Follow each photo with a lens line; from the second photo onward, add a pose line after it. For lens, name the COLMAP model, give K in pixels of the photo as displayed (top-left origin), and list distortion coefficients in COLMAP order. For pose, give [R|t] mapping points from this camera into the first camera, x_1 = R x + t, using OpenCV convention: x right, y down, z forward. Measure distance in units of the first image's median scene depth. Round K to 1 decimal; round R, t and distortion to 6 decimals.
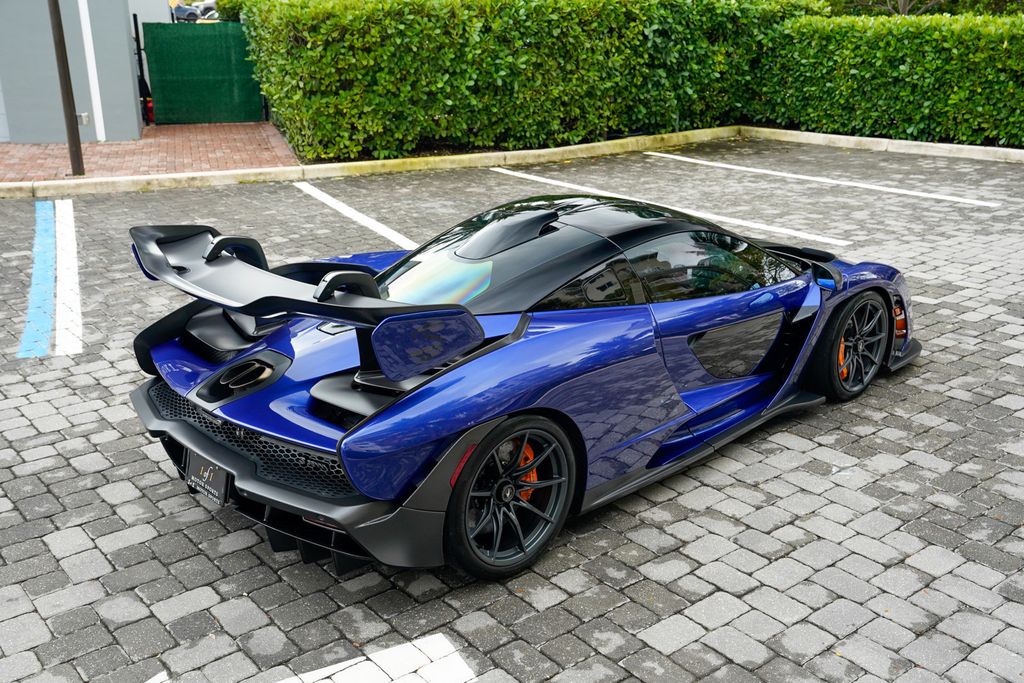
lens RADIAL K [[1000.2, 0, 511.7], [0, 1000.2, 356.3], [0, 0, 1]] dist [0.030346, 0.000000]
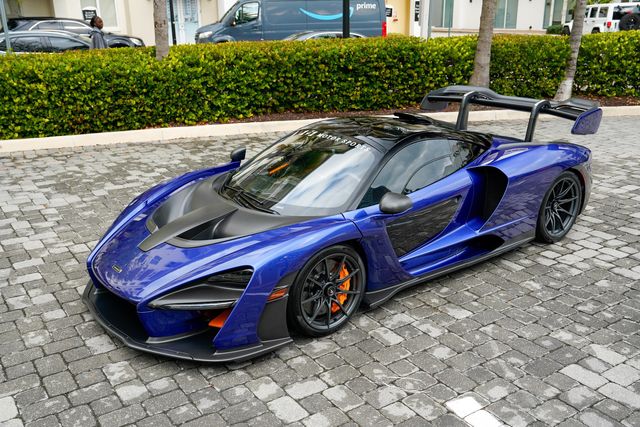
lens RADIAL K [[625.1, 0, 321.5], [0, 625.1, 216.7], [0, 0, 1]] dist [0.030346, 0.000000]
pose [[-0.996731, -0.013740, 0.079614, 0.034475], [0.038437, 0.786117, 0.616881, -0.285139], [-0.071062, 0.617925, -0.783019, 0.814406]]
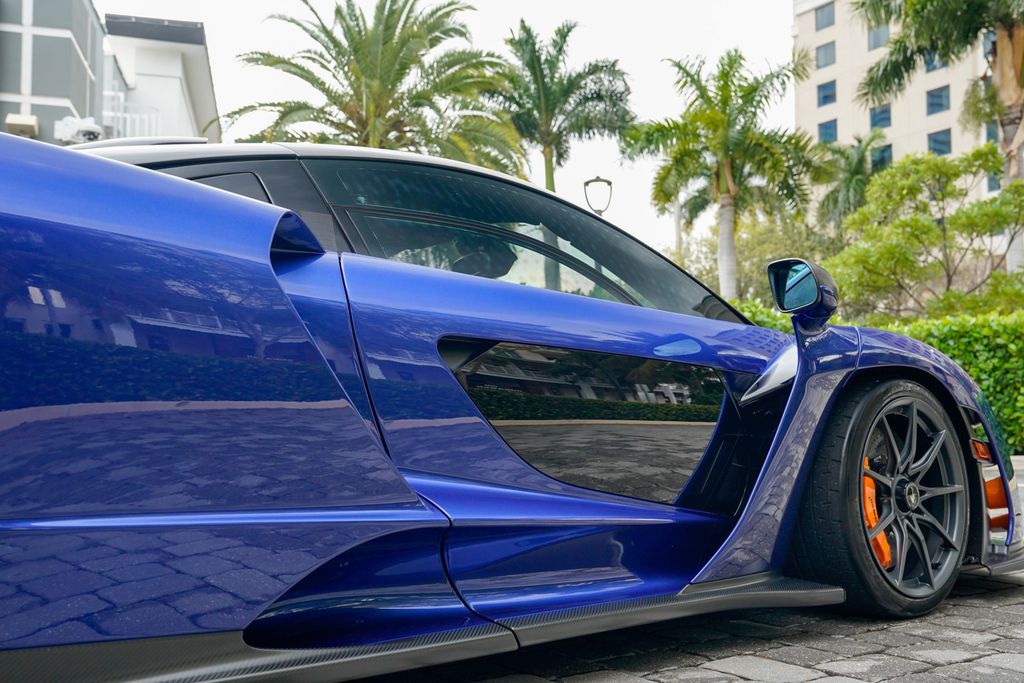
lens RADIAL K [[1000.2, 0, 526.4], [0, 1000.2, 350.5], [0, 0, 1]] dist [0.030346, 0.000000]
pose [[0.998606, -0.011686, -0.051469, 0.088717], [-0.010753, 0.909674, -0.415184, 0.058159], [0.051672, 0.415158, 0.908281, 0.246602]]
